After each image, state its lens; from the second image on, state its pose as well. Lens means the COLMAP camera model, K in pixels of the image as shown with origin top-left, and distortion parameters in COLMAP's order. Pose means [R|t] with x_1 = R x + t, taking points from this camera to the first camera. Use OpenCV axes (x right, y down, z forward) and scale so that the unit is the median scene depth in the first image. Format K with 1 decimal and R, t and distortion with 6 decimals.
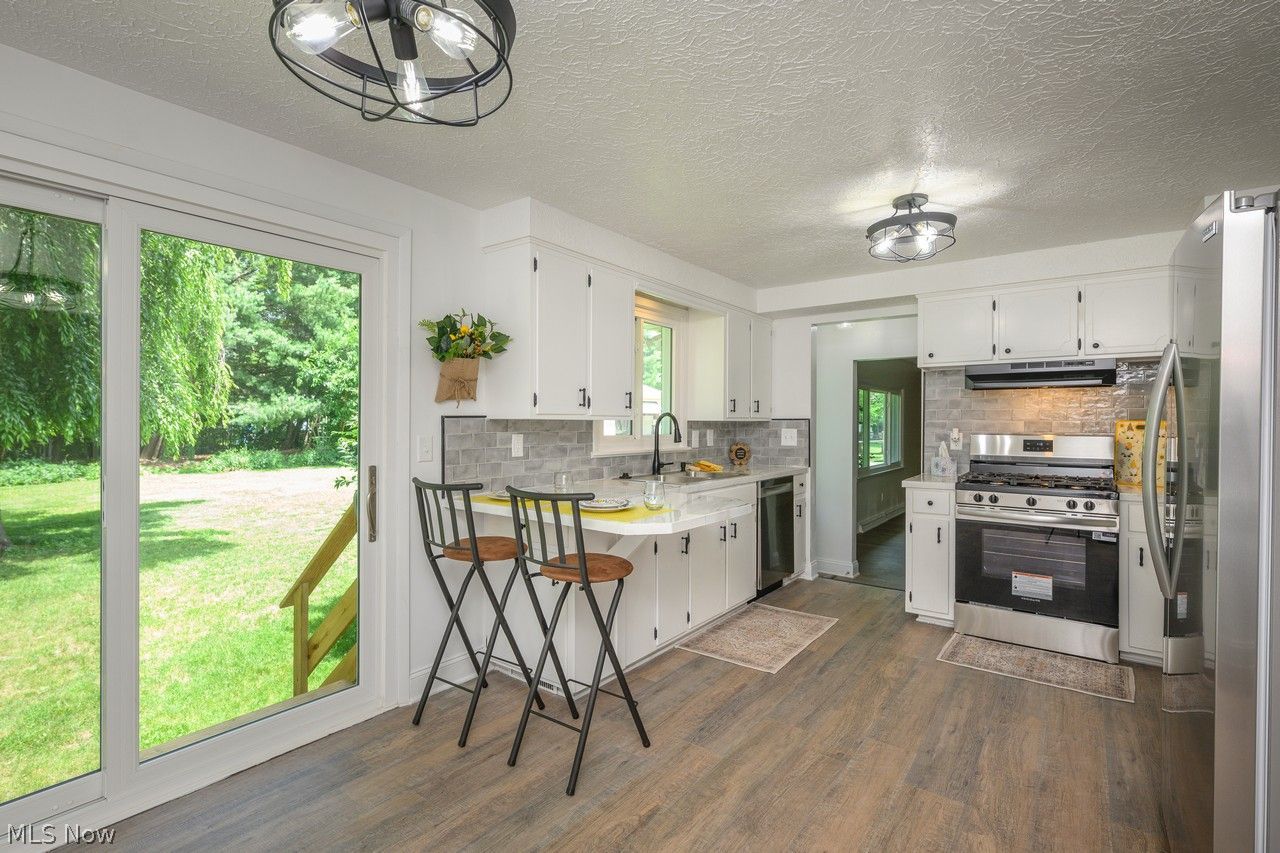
lens RADIAL K [[598.1, 0, 636.3], [0, 598.1, 423.8], [0, 0, 1]] dist [-0.000424, 0.000094]
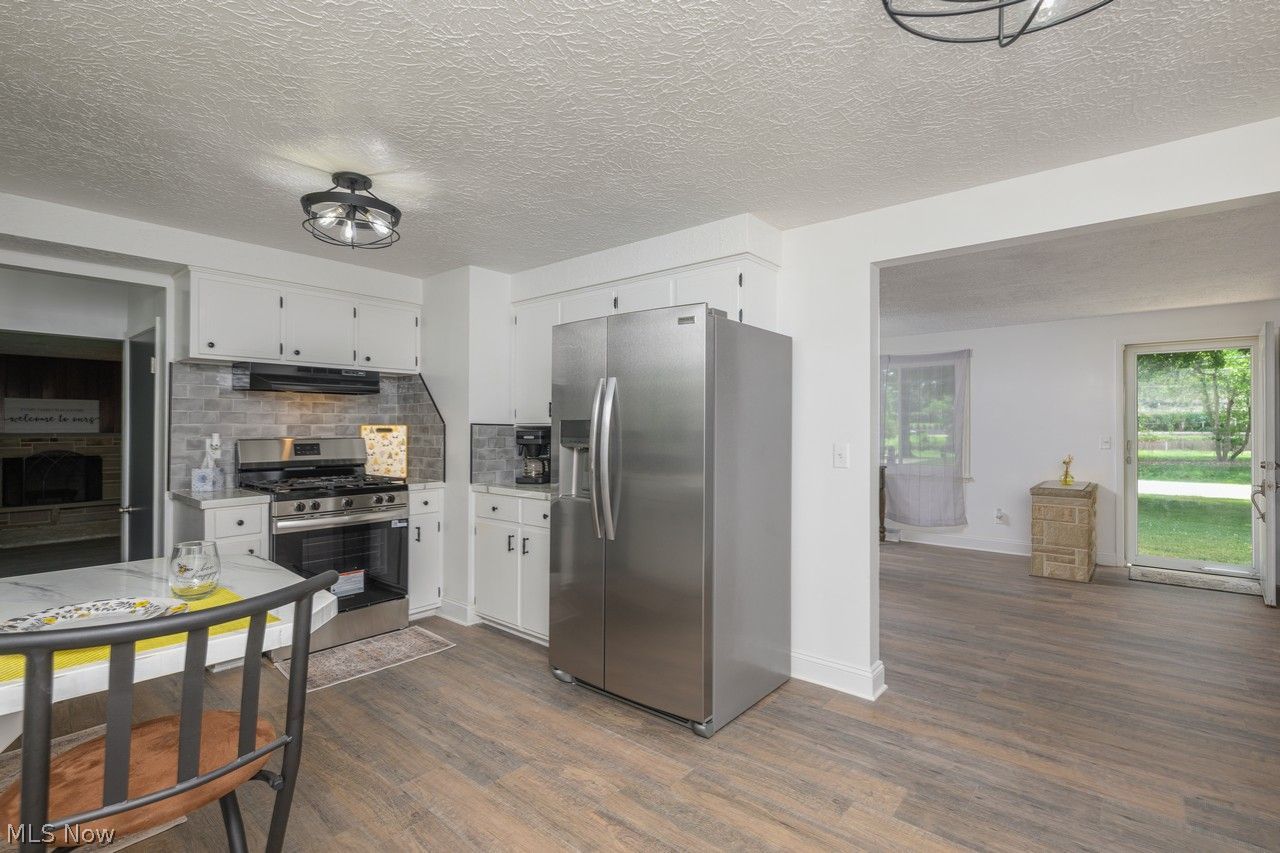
lens RADIAL K [[598.1, 0, 637.4], [0, 598.1, 423.1], [0, 0, 1]] dist [-0.000424, 0.000094]
pose [[0.055904, 0.001081, 0.998436, -0.336574], [-0.000432, 0.999999, -0.001059, -0.007503], [-0.998436, -0.000372, 0.055904, 0.422398]]
